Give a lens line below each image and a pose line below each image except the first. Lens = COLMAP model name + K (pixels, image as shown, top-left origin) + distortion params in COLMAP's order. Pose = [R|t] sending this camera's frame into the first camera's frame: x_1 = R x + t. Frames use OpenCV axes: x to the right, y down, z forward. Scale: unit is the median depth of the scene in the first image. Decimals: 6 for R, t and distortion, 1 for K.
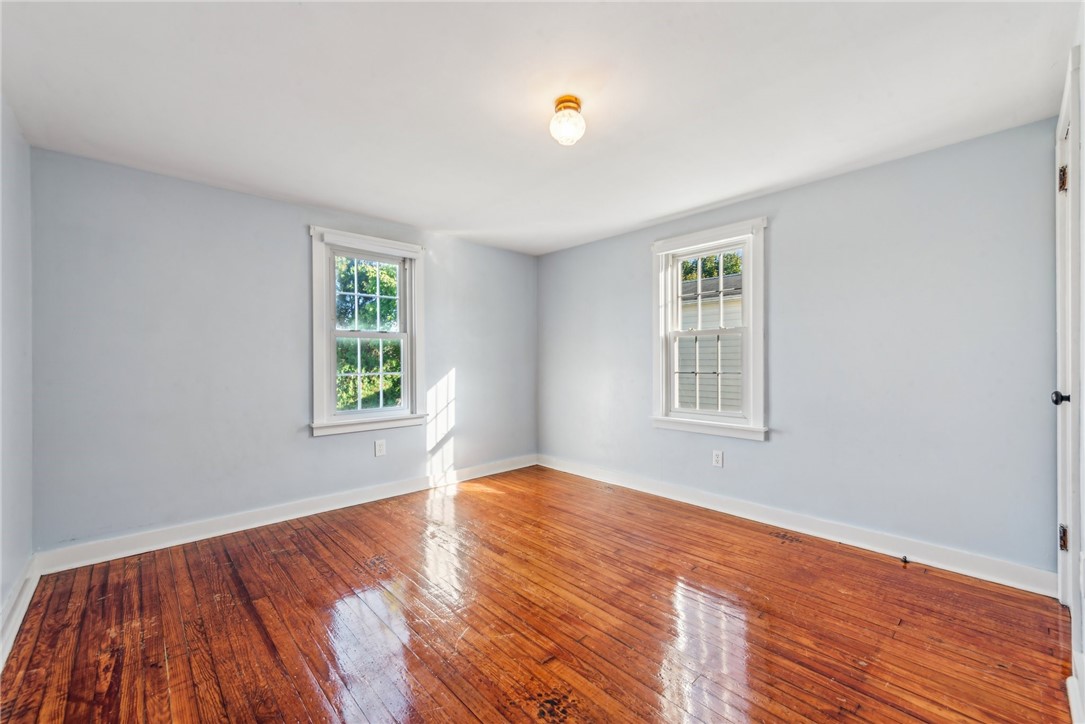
lens RADIAL K [[431.4, 0, 538.8], [0, 431.4, 358.2], [0, 0, 1]] dist [-0.002025, -0.000330]
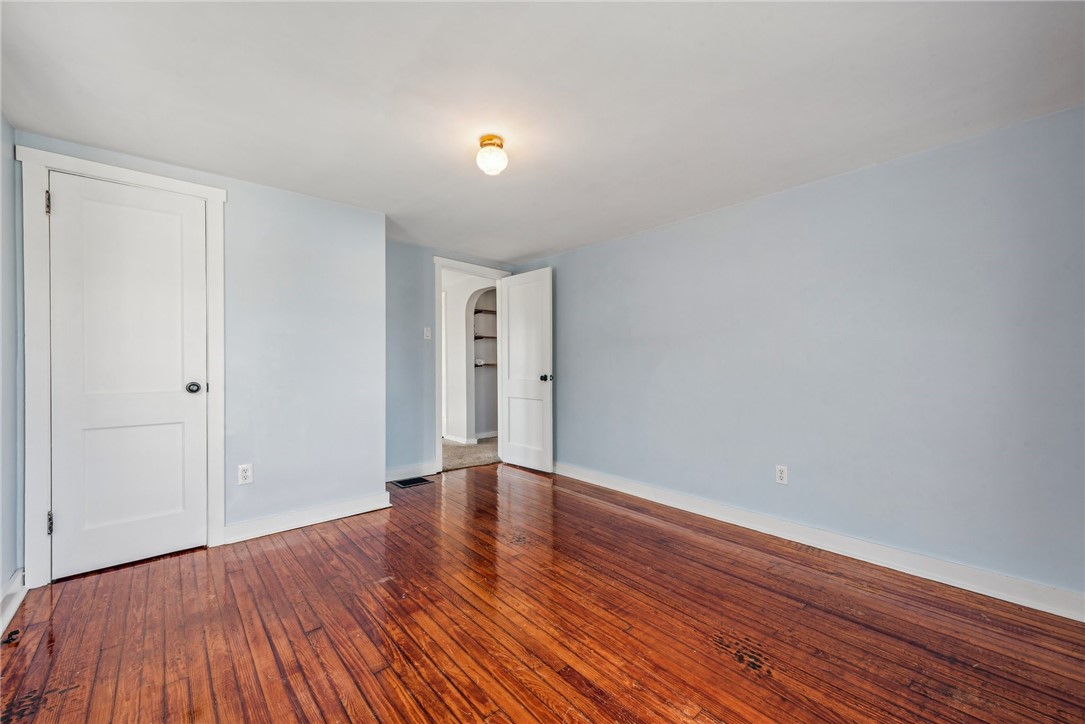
lens RADIAL K [[431.4, 0, 538.8], [0, 431.4, 358.2], [0, 0, 1]] dist [-0.002025, -0.000330]
pose [[-0.999621, 0.005010, 0.027071, -0.076320], [0.004755, 0.999944, -0.009463, 0.002646], [-0.027117, -0.009330, -0.999589, 1.934550]]
